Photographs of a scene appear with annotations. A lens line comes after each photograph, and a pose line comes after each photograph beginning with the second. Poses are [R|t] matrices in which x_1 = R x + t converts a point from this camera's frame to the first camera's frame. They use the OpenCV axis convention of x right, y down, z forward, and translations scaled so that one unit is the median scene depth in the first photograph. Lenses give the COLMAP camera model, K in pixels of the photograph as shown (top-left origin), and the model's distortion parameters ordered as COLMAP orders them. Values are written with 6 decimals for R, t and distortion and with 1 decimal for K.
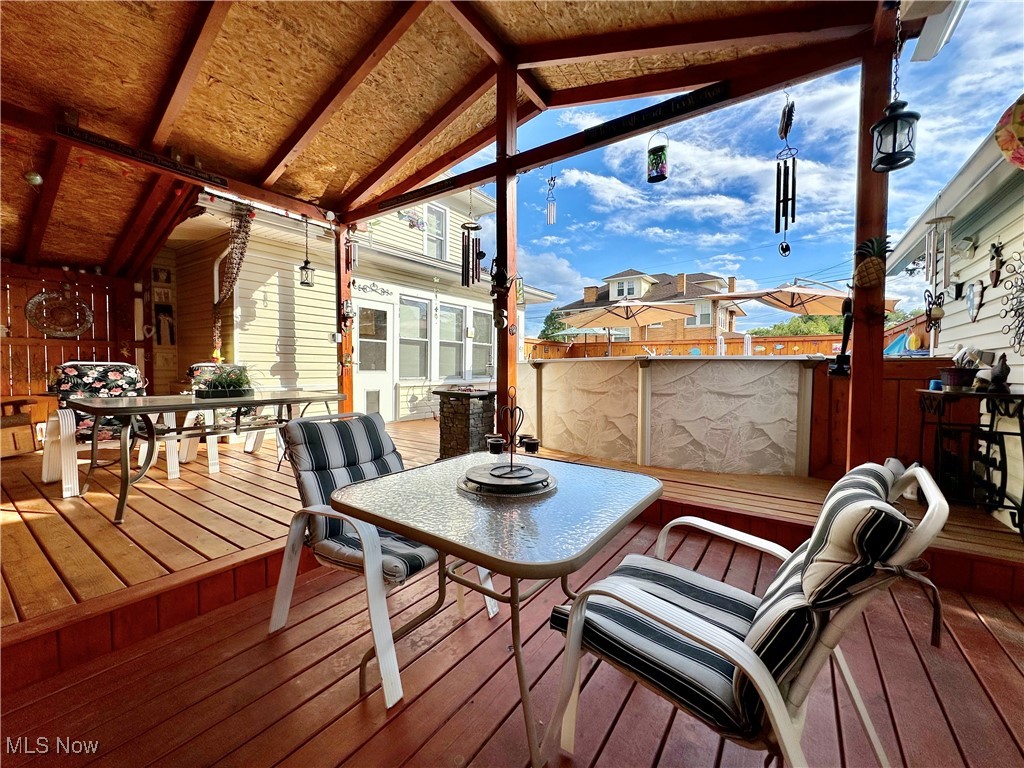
lens RADIAL K [[409.1, 0, 514.2], [0, 409.1, 382.3], [0, 0, 1]] dist [-0.004184, 0.000274]
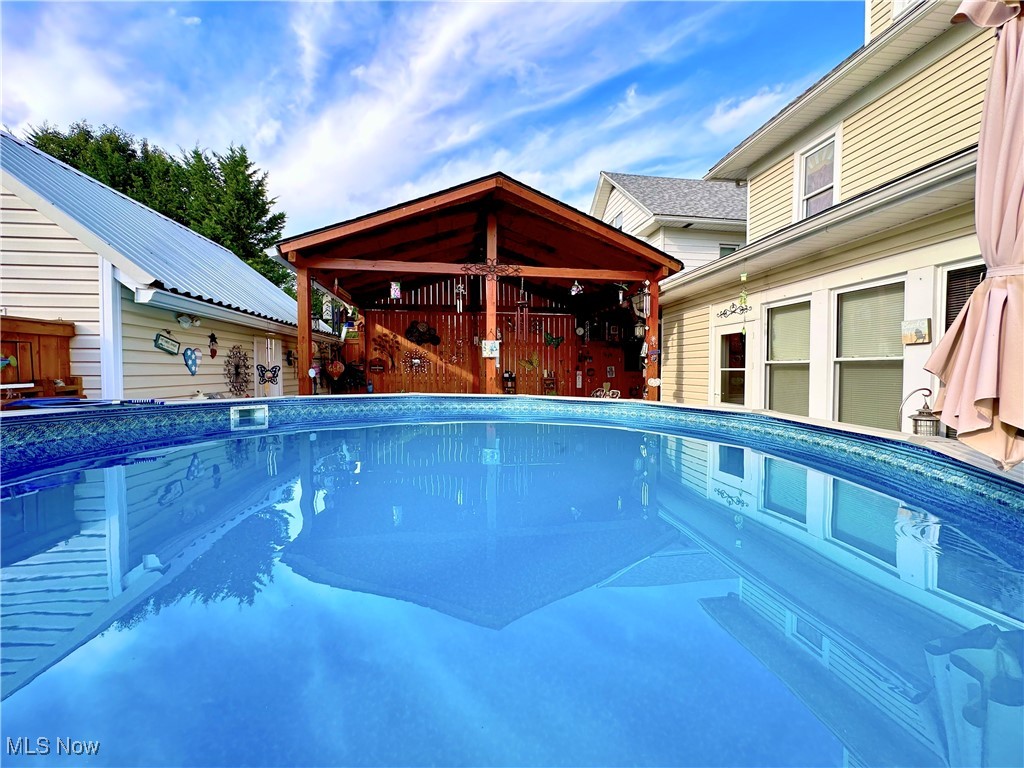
lens RADIAL K [[409.1, 0, 514.2], [0, 409.1, 382.3], [0, 0, 1]] dist [-0.004184, 0.000274]
pose [[-0.727155, 0.010493, -0.686393, 0.466528], [-0.030056, 0.998438, 0.047103, -0.079854], [0.685815, 0.054882, -0.725703, 1.034375]]
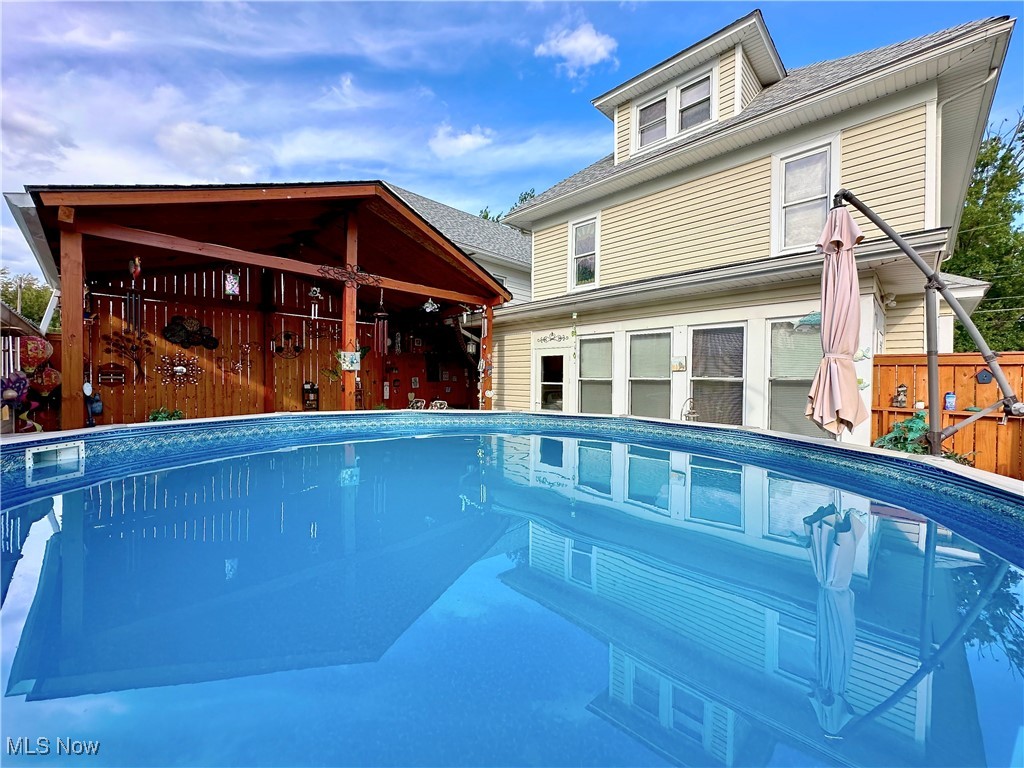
lens RADIAL K [[409.1, 0, 514.2], [0, 409.1, 382.3], [0, 0, 1]] dist [-0.004184, 0.000274]
pose [[-0.173168, -0.000839, -0.984892, 0.614843], [-0.042879, 0.999058, 0.006688, -0.084740], [0.983959, 0.043389, -0.173041, 0.859203]]
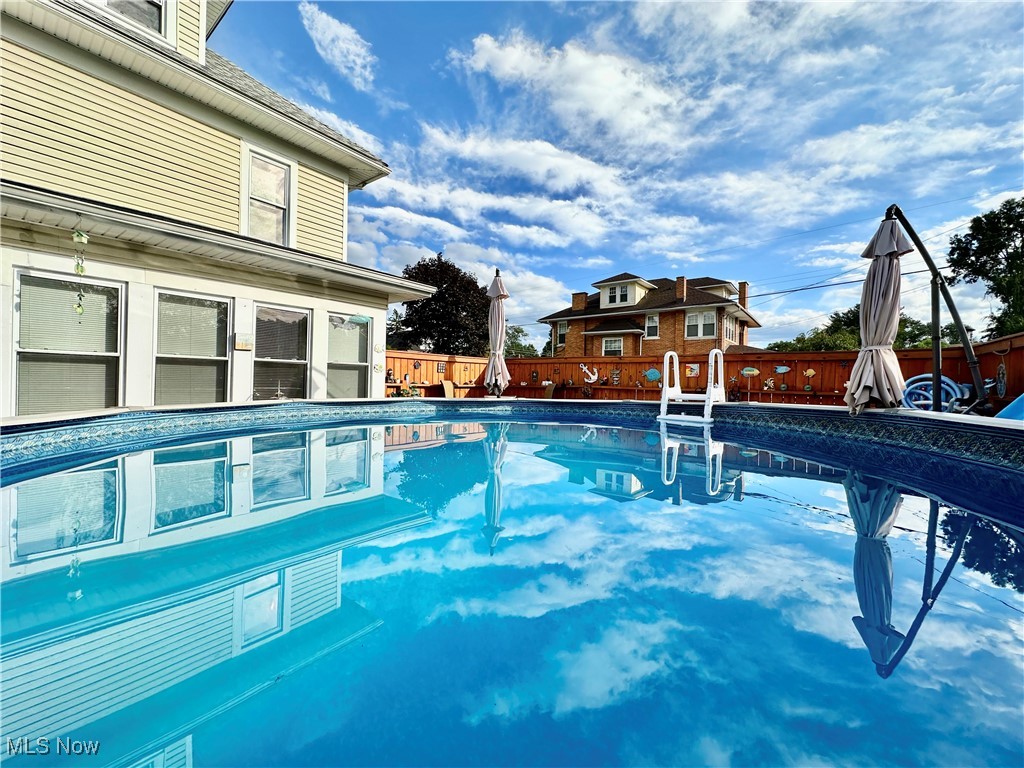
lens RADIAL K [[409.1, 0, 514.2], [0, 409.1, 382.3], [0, 0, 1]] dist [-0.004184, 0.000274]
pose [[0.999047, 0.011138, -0.042208, 0.314400], [-0.012336, 0.999525, -0.028231, -0.051640], [0.041873, 0.028725, 0.998710, 0.430233]]
